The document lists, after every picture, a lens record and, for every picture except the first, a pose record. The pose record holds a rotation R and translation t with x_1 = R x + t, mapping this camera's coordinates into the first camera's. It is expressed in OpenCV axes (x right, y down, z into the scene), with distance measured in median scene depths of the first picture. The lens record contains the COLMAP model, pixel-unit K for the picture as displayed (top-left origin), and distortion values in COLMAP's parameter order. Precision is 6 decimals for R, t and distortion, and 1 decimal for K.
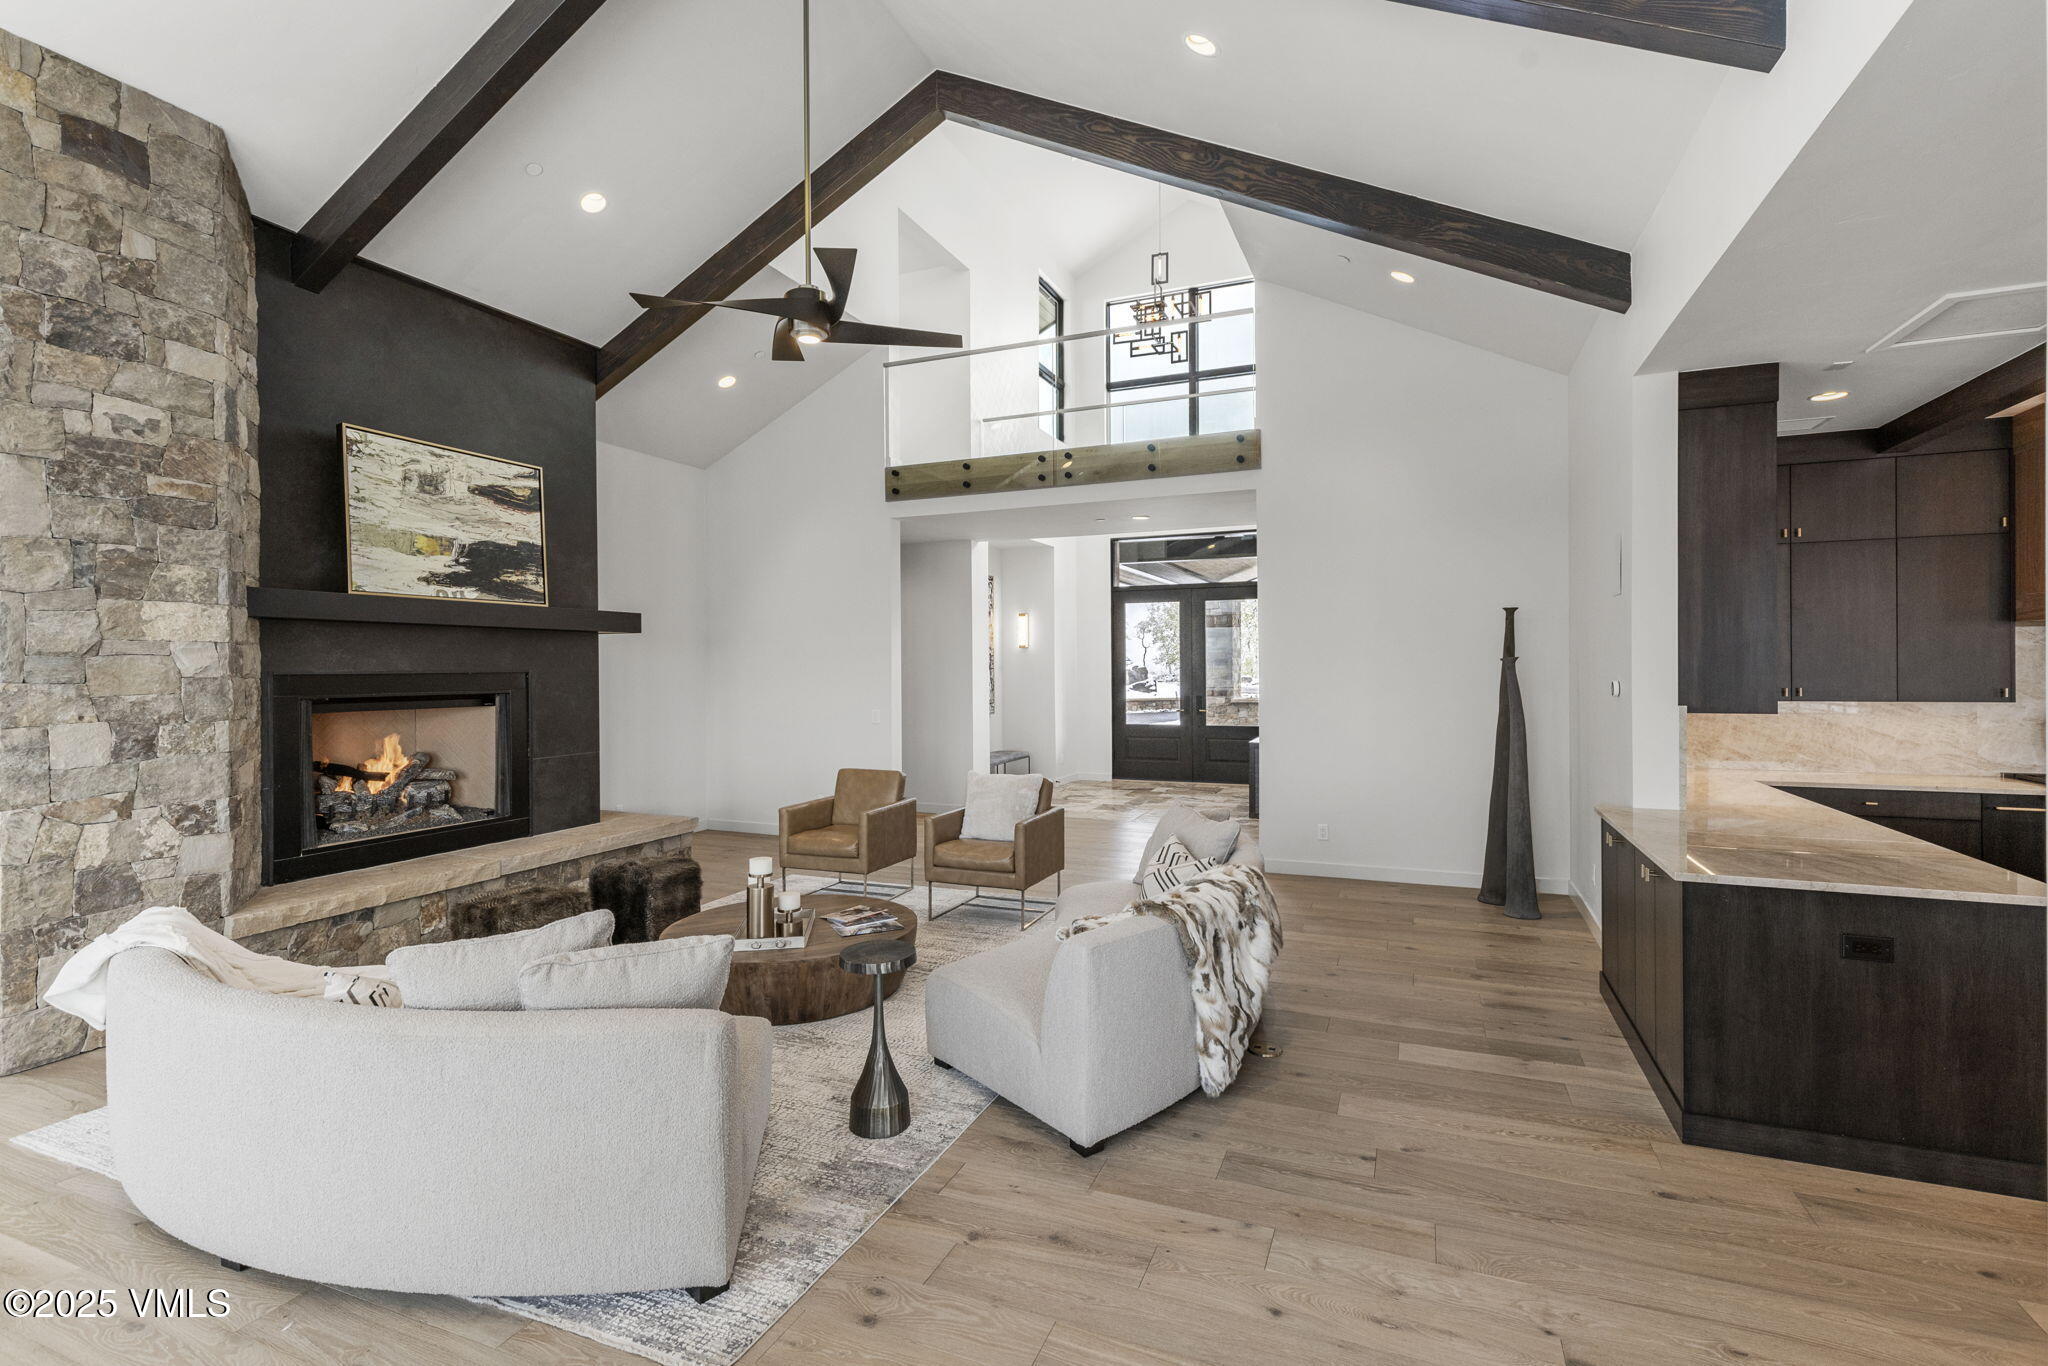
lens RADIAL K [[928.5, 0, 1056.7], [0, 928.5, 667.5], [0, 0, 1]] dist [0.000014, 0.000410]
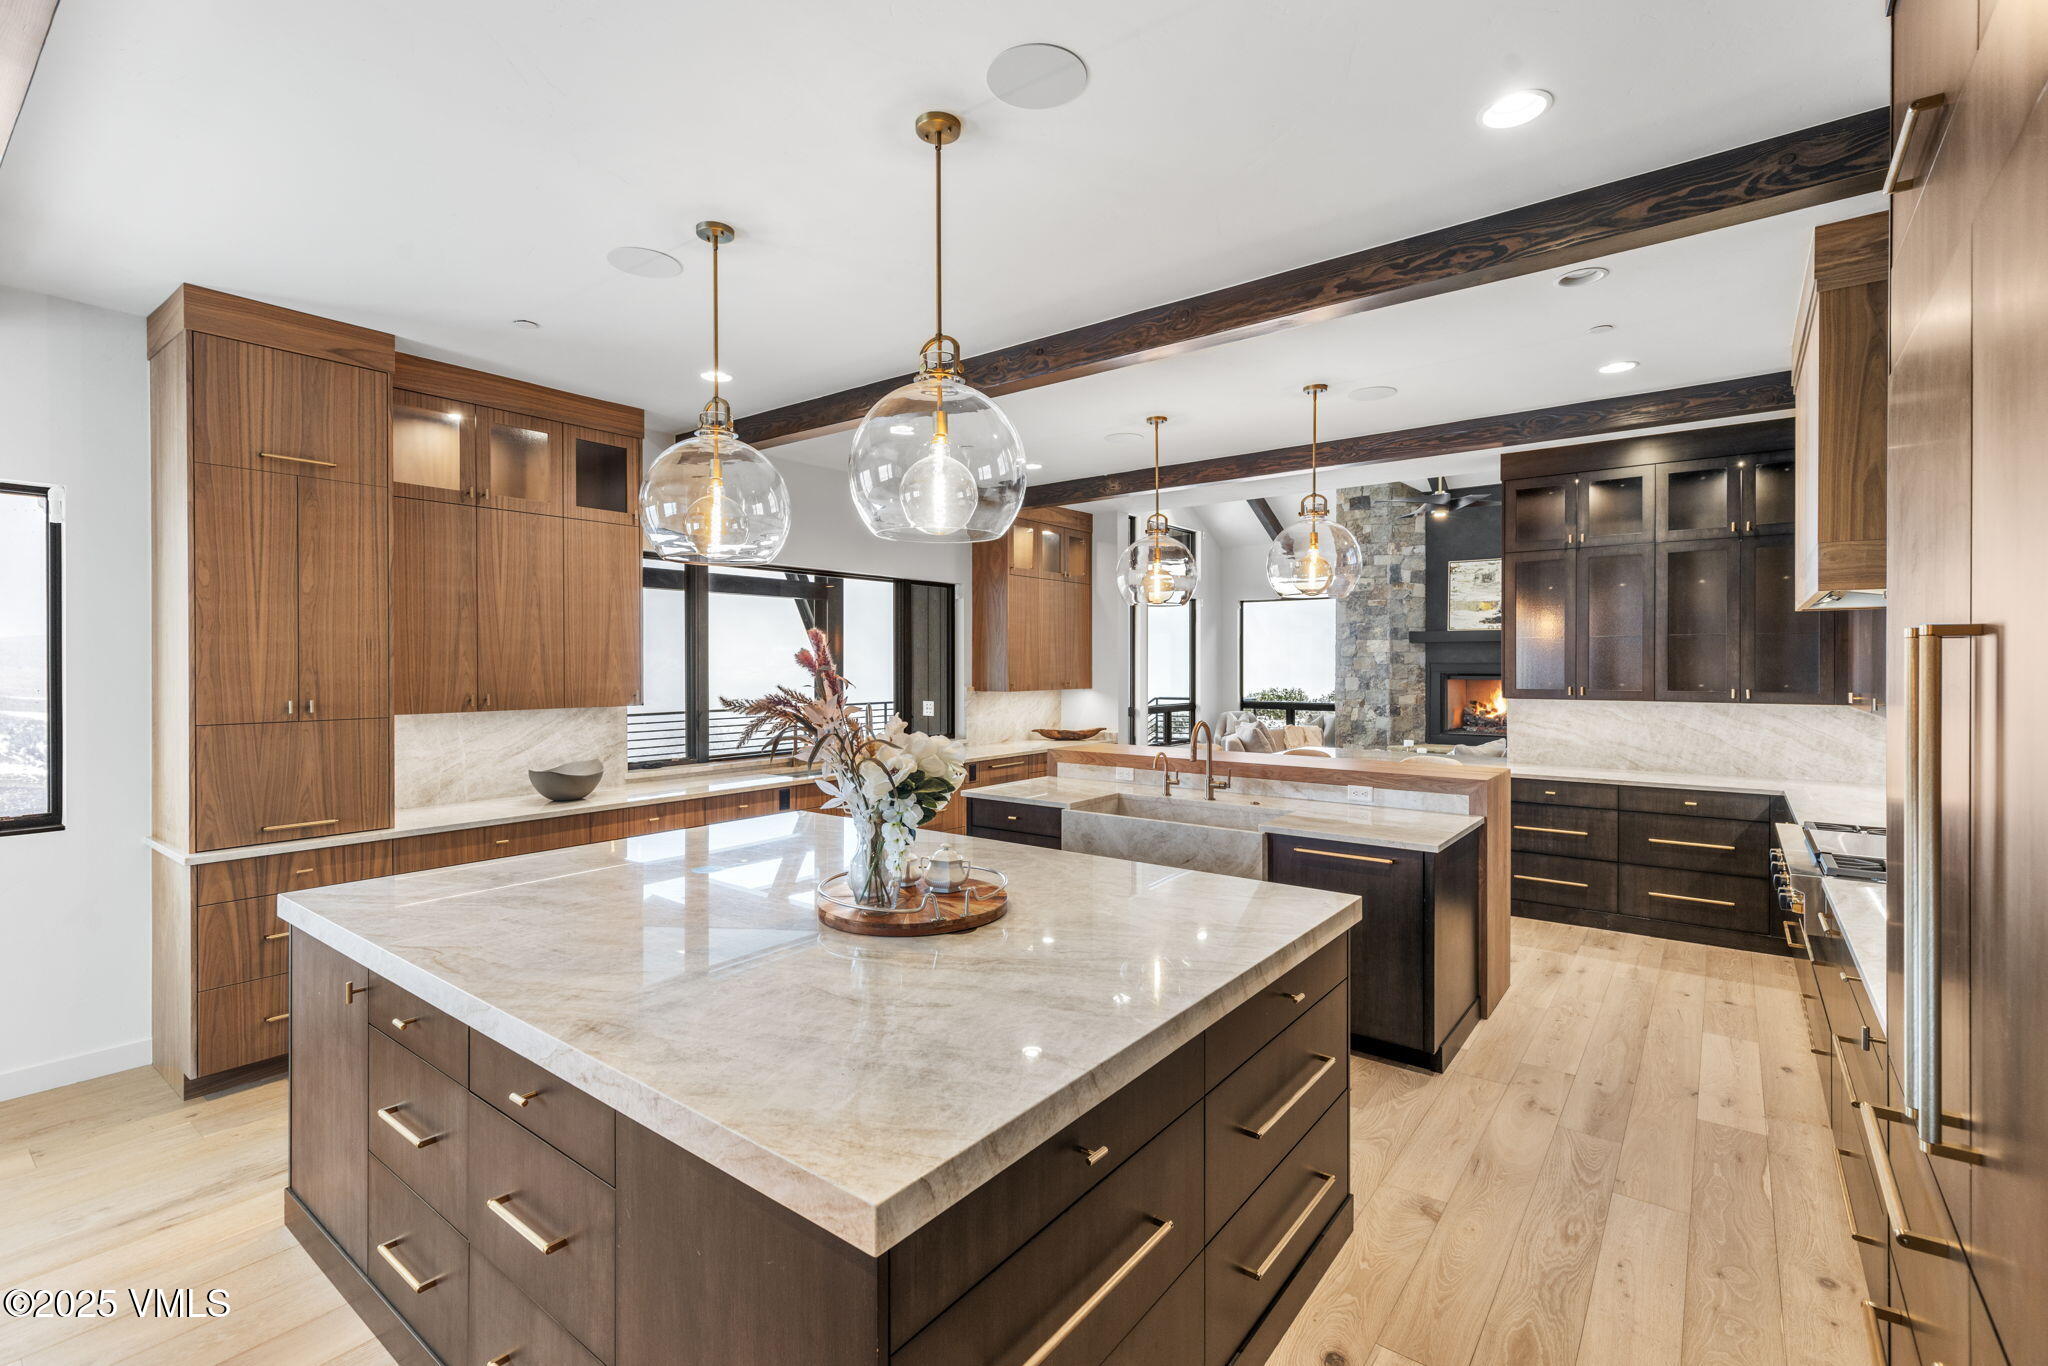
lens RADIAL K [[928.5, 0, 1023.7], [0, 928.5, 673.0], [0, 0, 1]] dist [0.000014, 0.000410]
pose [[-0.261680, 0.016237, -0.965018, 2.160699], [0.005387, 0.999867, 0.015362, -0.012689], [0.965140, -0.001179, -0.261732, 0.624910]]
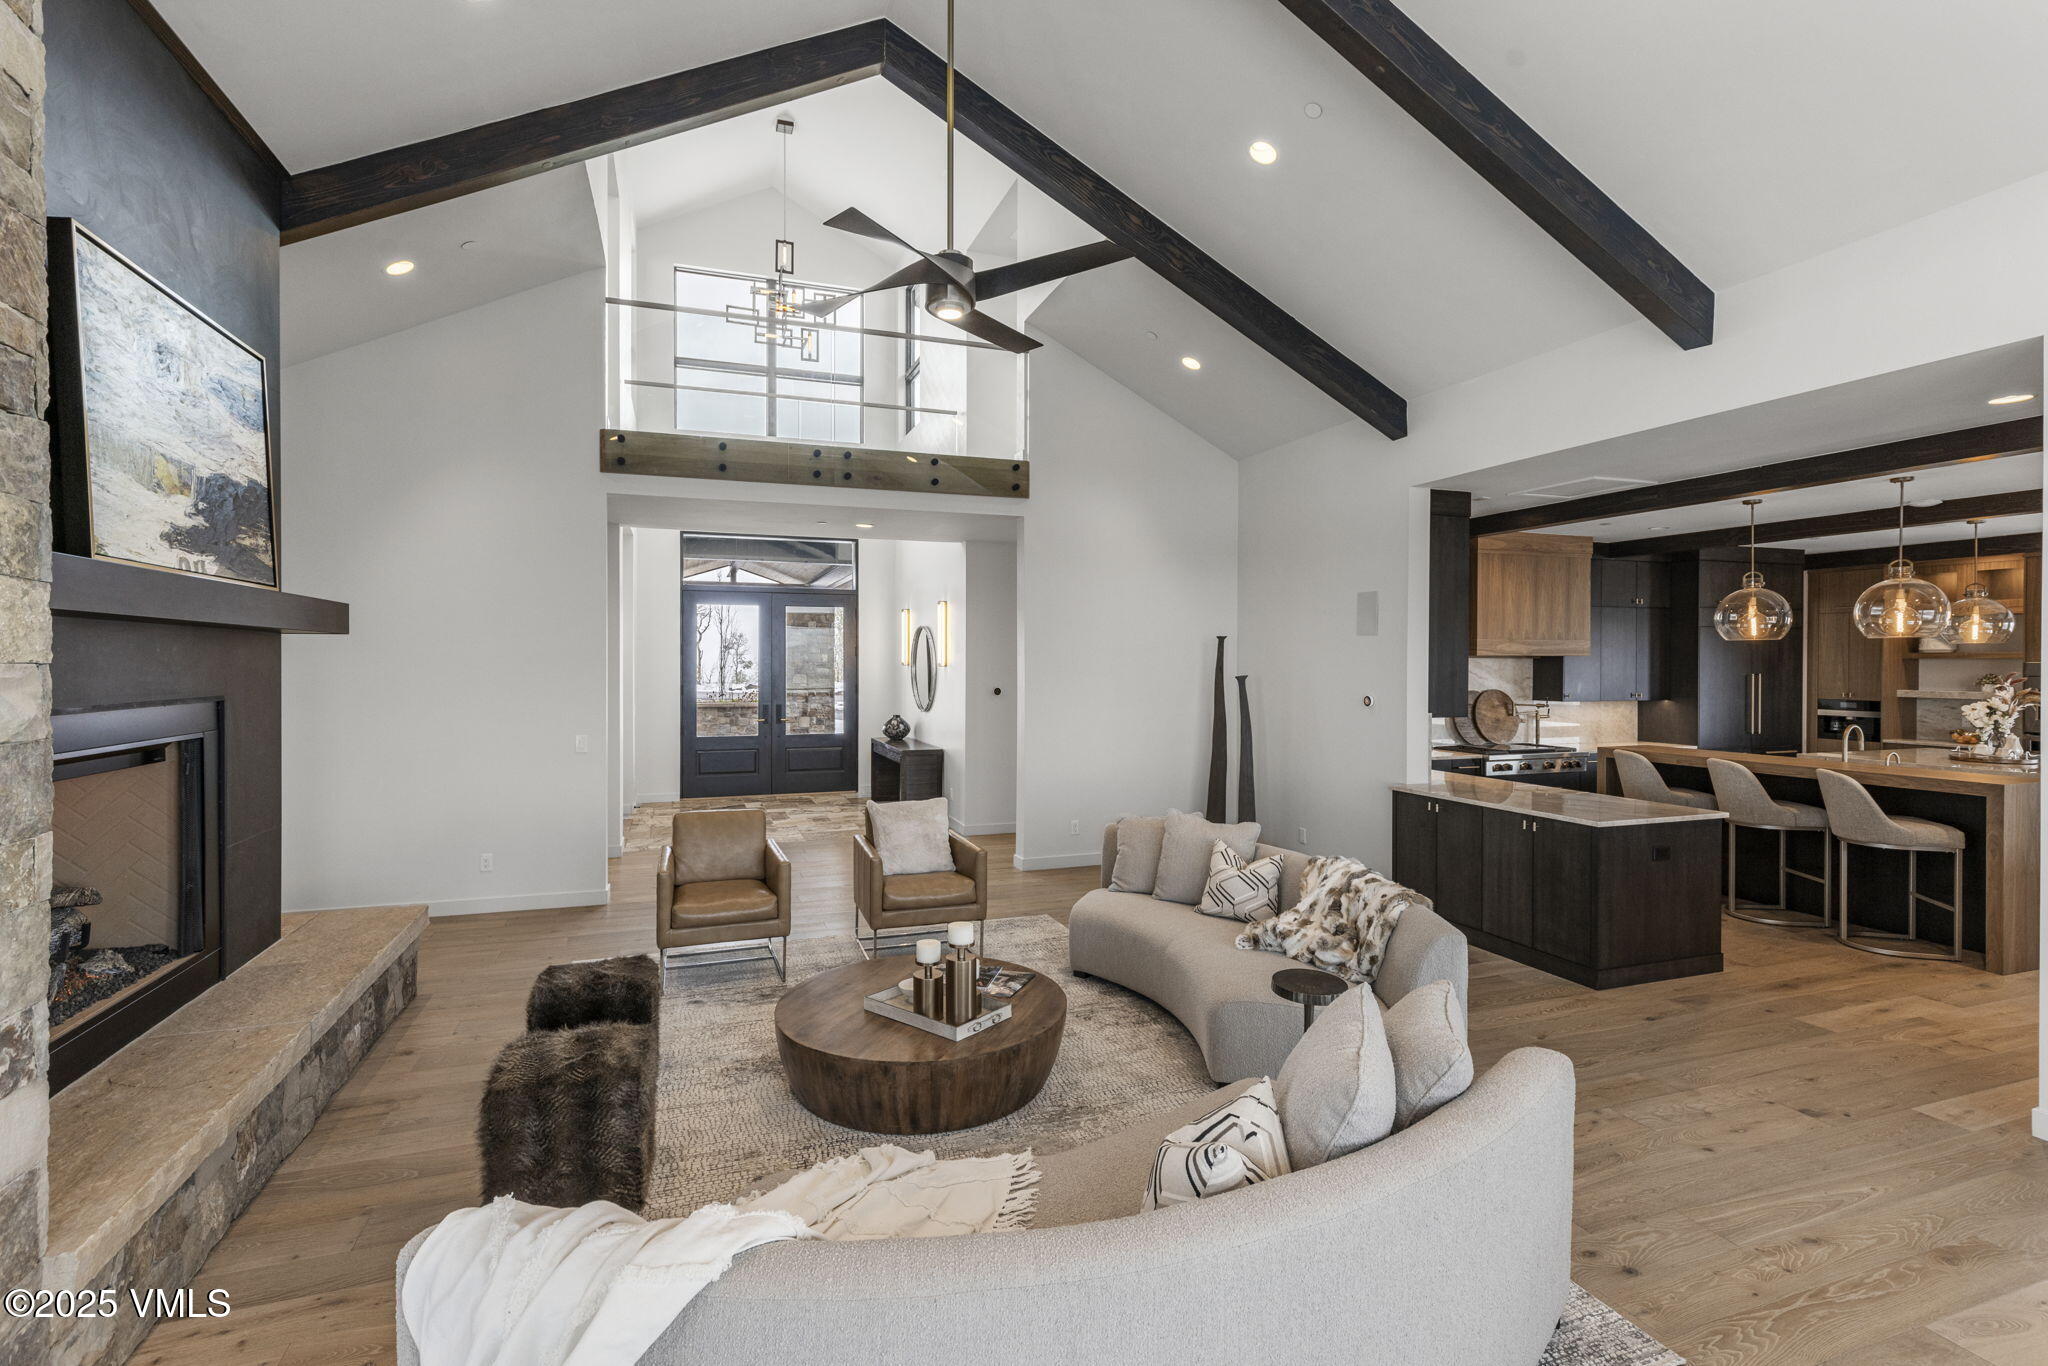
lens RADIAL K [[928.5, 0, 983.5], [0, 928.5, 662.0], [0, 0, 1]] dist [0.000014, 0.000410]
pose [[0.753763, 0.008247, 0.657095, -0.810279], [-0.007608, 0.999964, -0.003823, -0.028252], [-0.657102, -0.002118, 0.753798, 0.333945]]
